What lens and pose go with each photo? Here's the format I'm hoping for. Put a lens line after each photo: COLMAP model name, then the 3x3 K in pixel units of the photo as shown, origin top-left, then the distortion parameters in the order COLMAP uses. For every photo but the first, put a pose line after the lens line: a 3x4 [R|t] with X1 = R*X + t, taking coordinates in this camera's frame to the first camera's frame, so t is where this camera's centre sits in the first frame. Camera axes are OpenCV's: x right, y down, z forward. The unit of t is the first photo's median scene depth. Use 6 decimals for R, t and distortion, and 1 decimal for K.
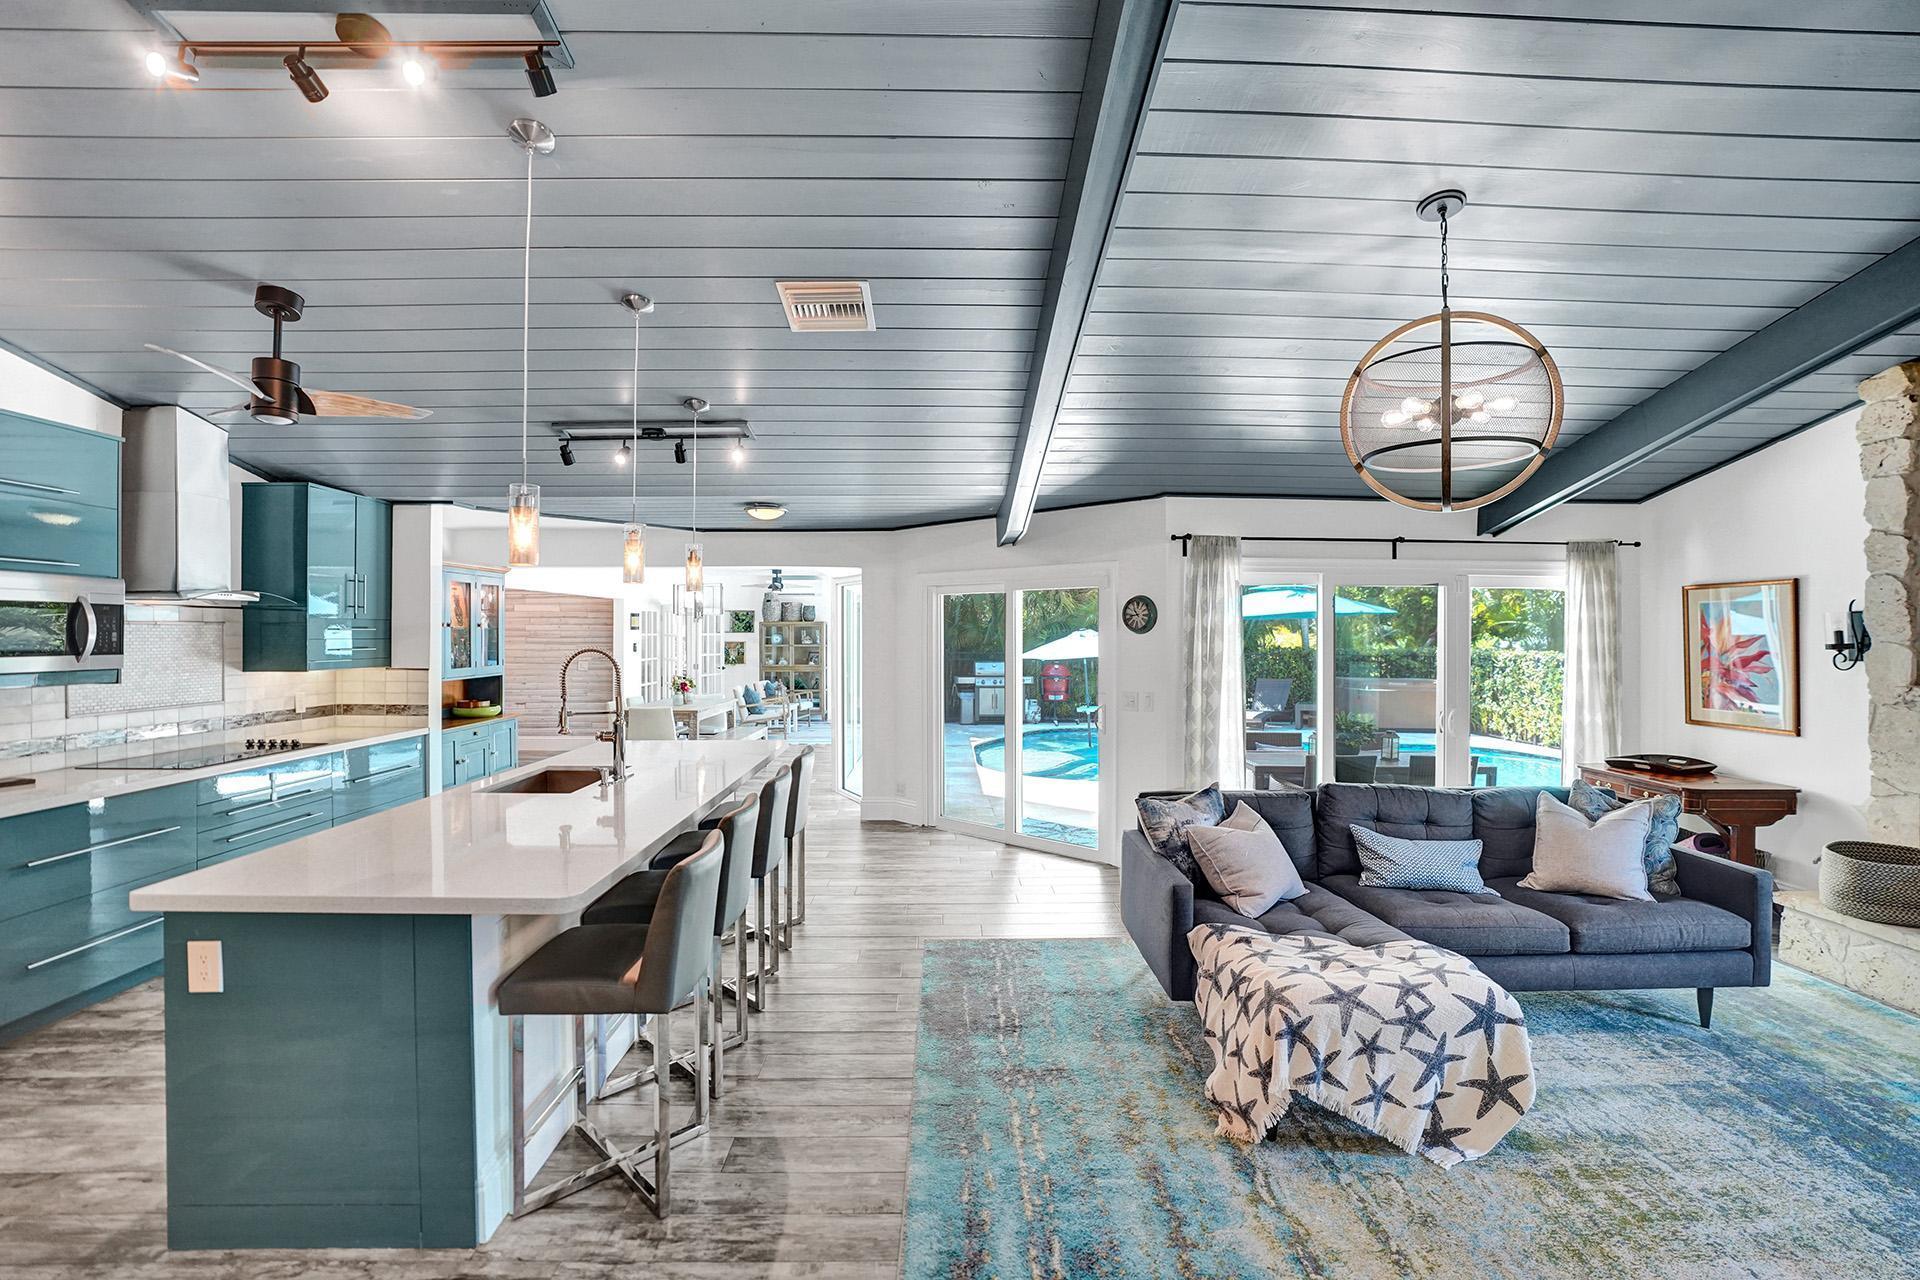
lens RADIAL K [[888.7, 0, 960.0], [0, 888.7, 640.0], [0, 0, 1]] dist [-0.072144, 0.030930]
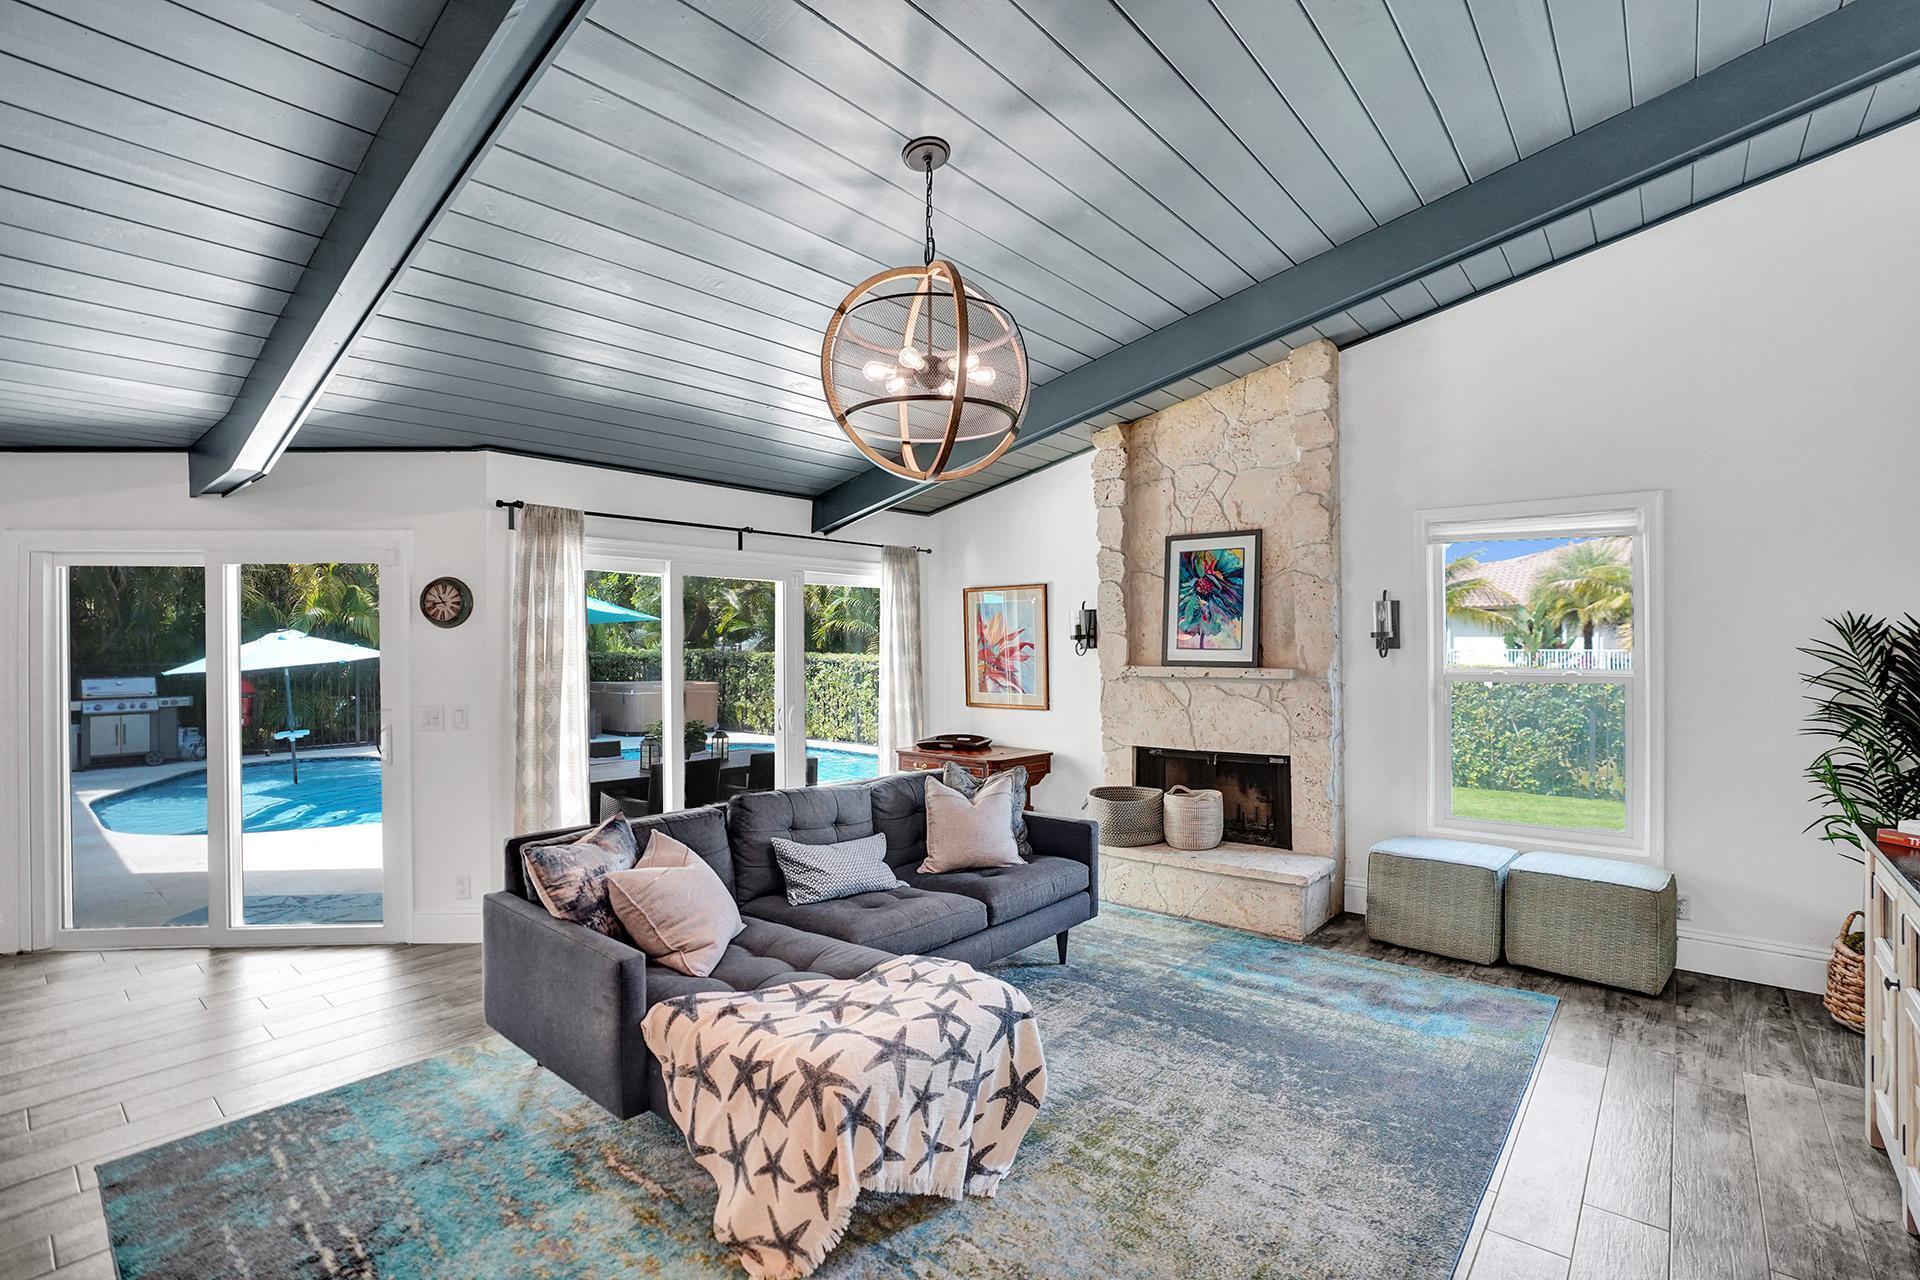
lens RADIAL K [[888.7, 0, 960.0], [0, 888.7, 640.0], [0, 0, 1]] dist [-0.072144, 0.030930]
pose [[0.661490, -0.002891, 0.749949, -0.107502], [0.012004, 0.999905, -0.006734, 0.023182], [-0.749858, 0.013457, 0.661462, 0.311639]]
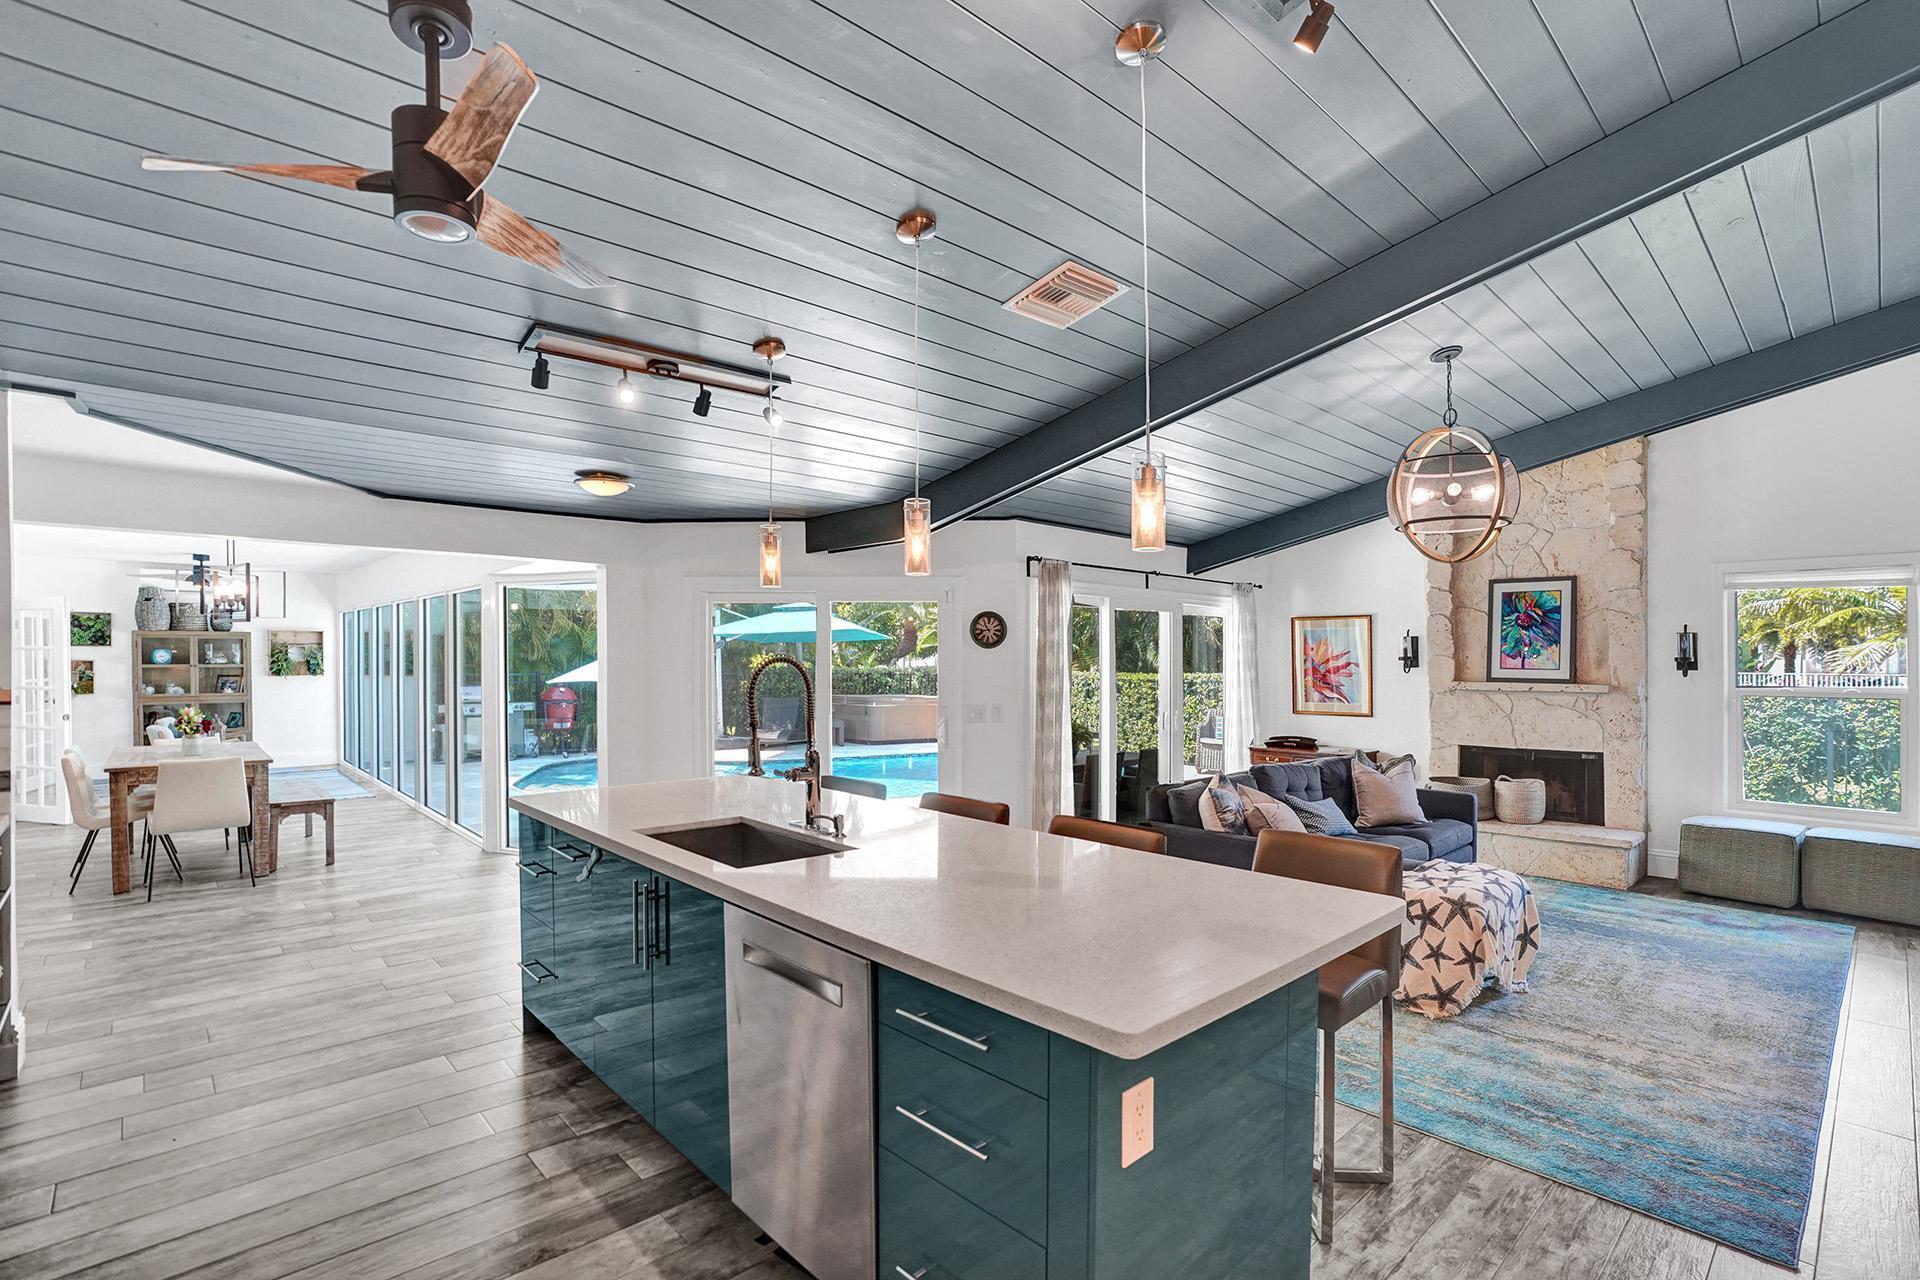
lens RADIAL K [[946.3, 0, 952.5], [0, 946.3, 651.0], [0, 0, 1]] dist [-0.053666, 0.024400]
pose [[0.728873, 0.006296, 0.684620, -1.000321], [0.001941, 0.999935, -0.011262, 0.014723], [-0.684646, 0.009537, 0.728813, 0.372689]]
